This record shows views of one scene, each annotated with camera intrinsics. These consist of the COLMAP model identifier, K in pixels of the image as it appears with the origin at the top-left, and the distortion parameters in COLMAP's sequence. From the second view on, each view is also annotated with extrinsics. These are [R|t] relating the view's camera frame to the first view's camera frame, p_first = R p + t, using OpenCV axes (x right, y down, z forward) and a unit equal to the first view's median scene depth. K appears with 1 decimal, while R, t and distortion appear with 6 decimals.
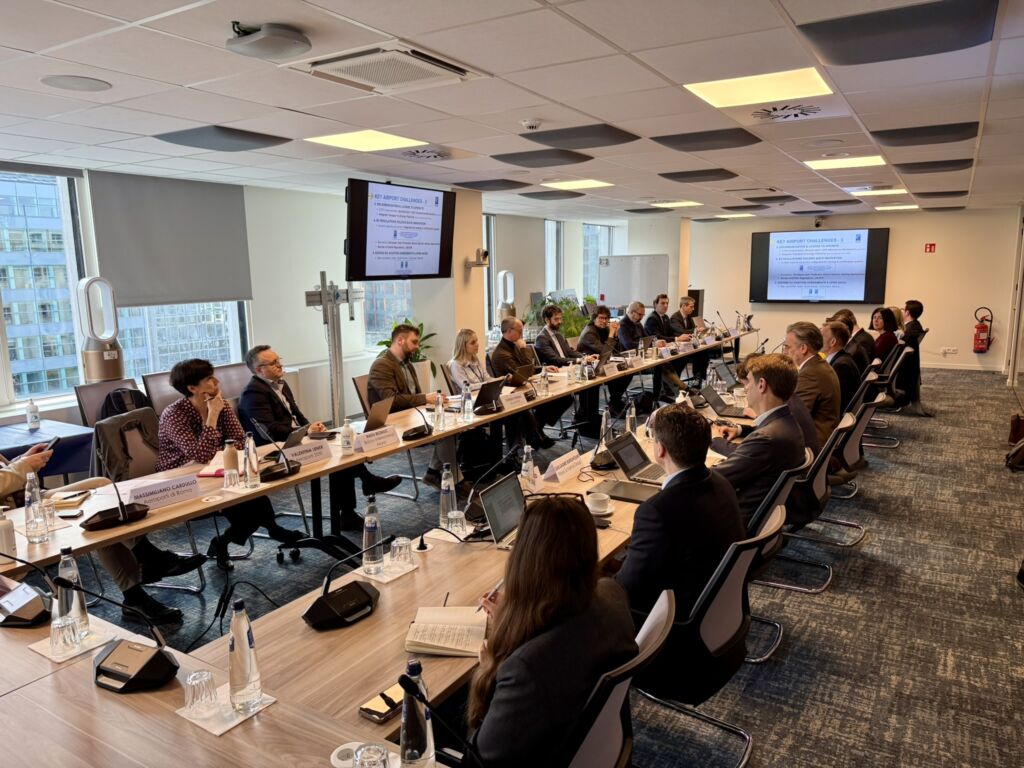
lens RADIAL K [[720.4, 0, 508.6], [0, 720.4, 384.4], [0, 0, 1]] dist [0.044943, -0.041937]
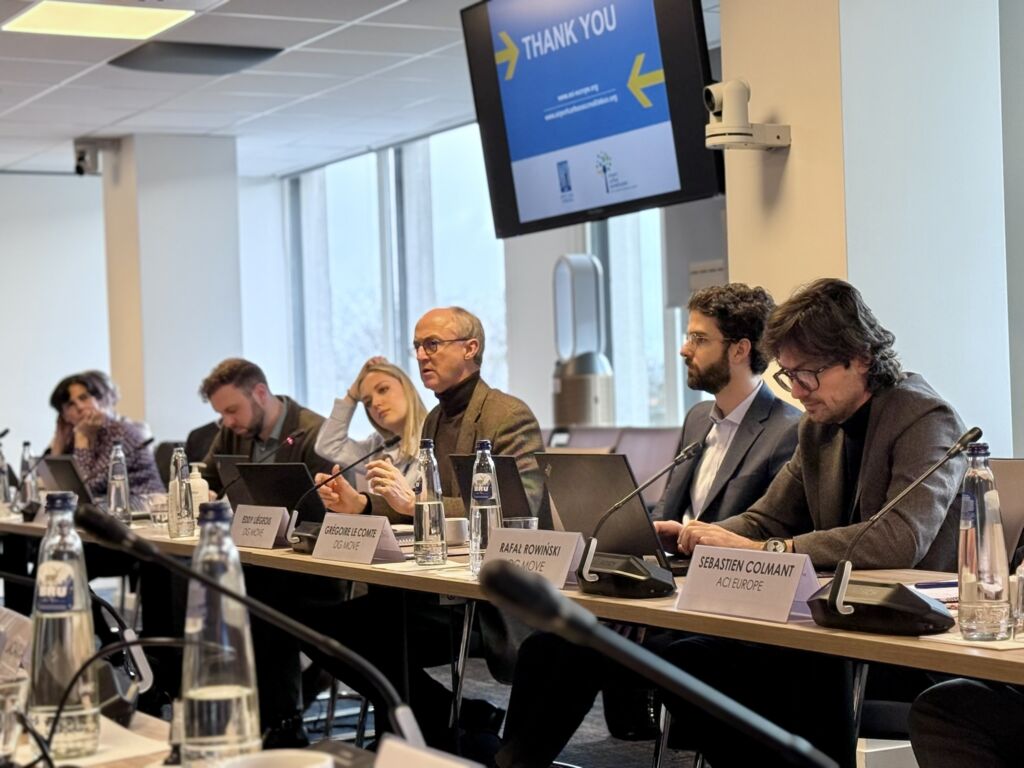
lens RADIAL K [[2062.9, 0, 514.7], [0, 2062.9, 382.6], [0, 0, 1]] dist [0.064880, 0.282904]
pose [[-0.492361, 0.028678, -0.869918, 0.925819], [-0.091436, 0.992223, 0.084461, -0.179425], [0.865575, 0.121127, -0.485910, 1.775026]]
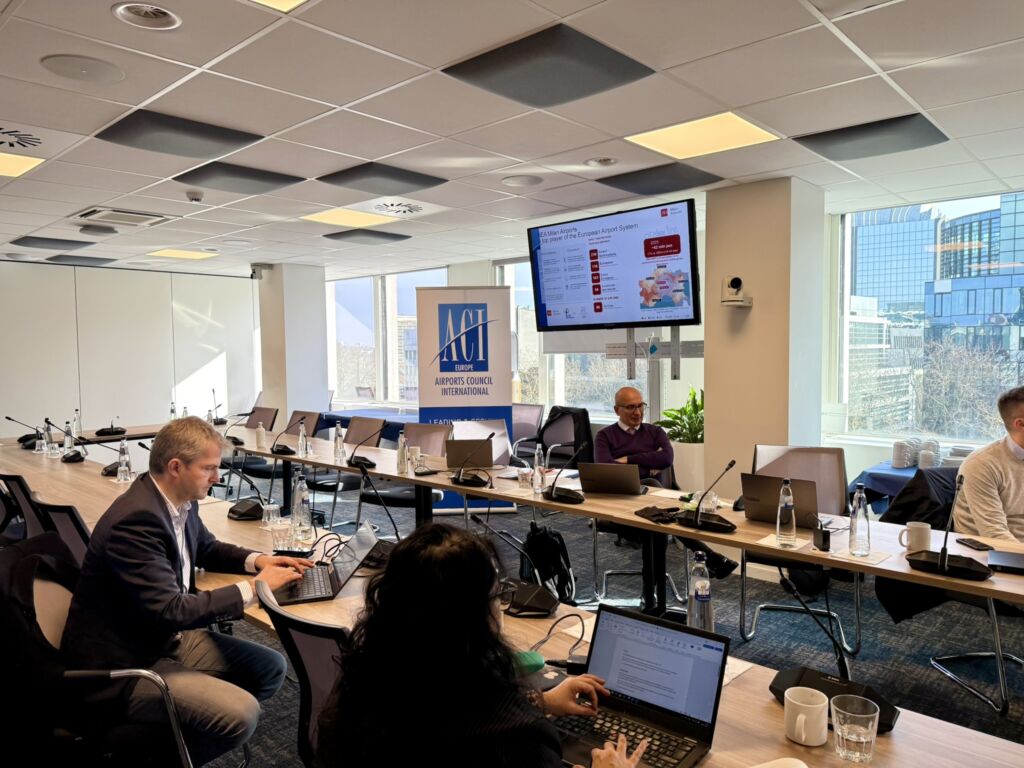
lens RADIAL K [[708.1, 0, 510.7], [0, 708.1, 387.9], [0, 0, 1]] dist [0.071153, -0.070118]
pose [[-0.194630, 0.070704, -0.978325, 0.794340], [-0.142132, 0.984839, 0.099451, -0.173006], [0.970524, 0.158408, -0.181630, 1.262685]]
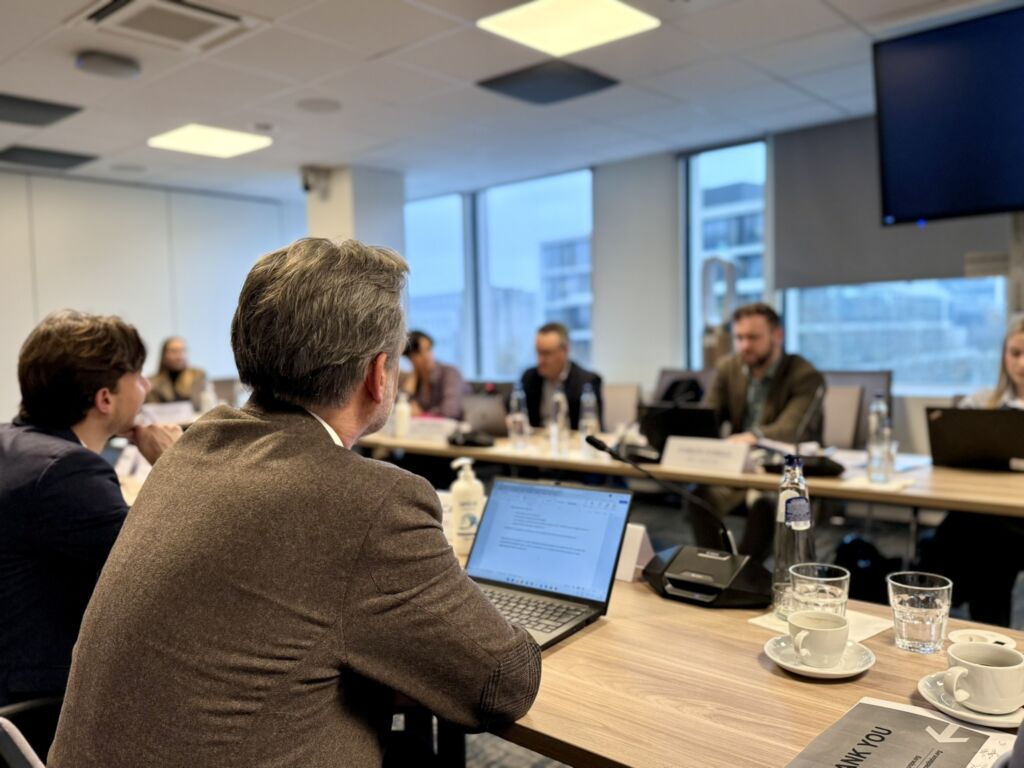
lens RADIAL K [[854.7, 0, 512.3], [0, 854.7, 384.4], [0, 0, 1]] dist [-0.001880, -0.001246]
pose [[-0.186276, 0.077734, -0.979418, 0.533839], [-0.127320, 0.986550, 0.102515, -0.061384], [0.974213, 0.143795, -0.173873, 0.937393]]
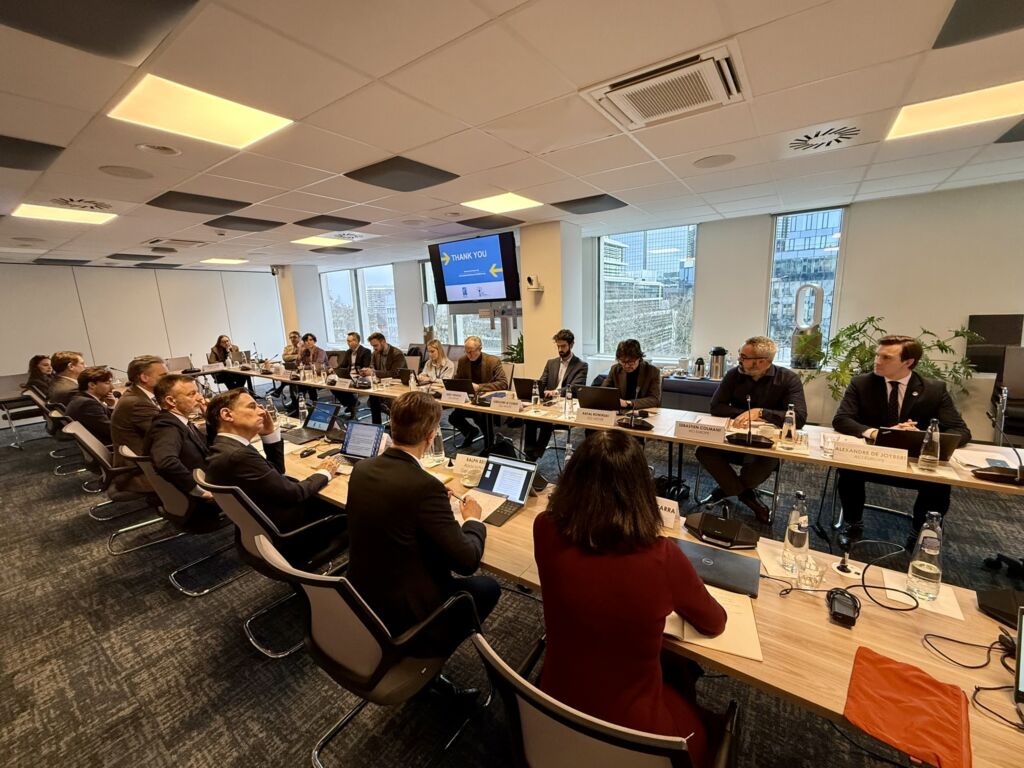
lens RADIAL K [[413.0, 0, 509.1], [0, 413.0, 382.3], [0, 0, 1]] dist [0.008270, -0.000337]
pose [[-0.060798, 0.204327, -0.977013, 0.857885], [-0.117311, 0.970577, 0.210281, -0.209945], [0.991233, 0.127399, -0.035039, 1.349488]]
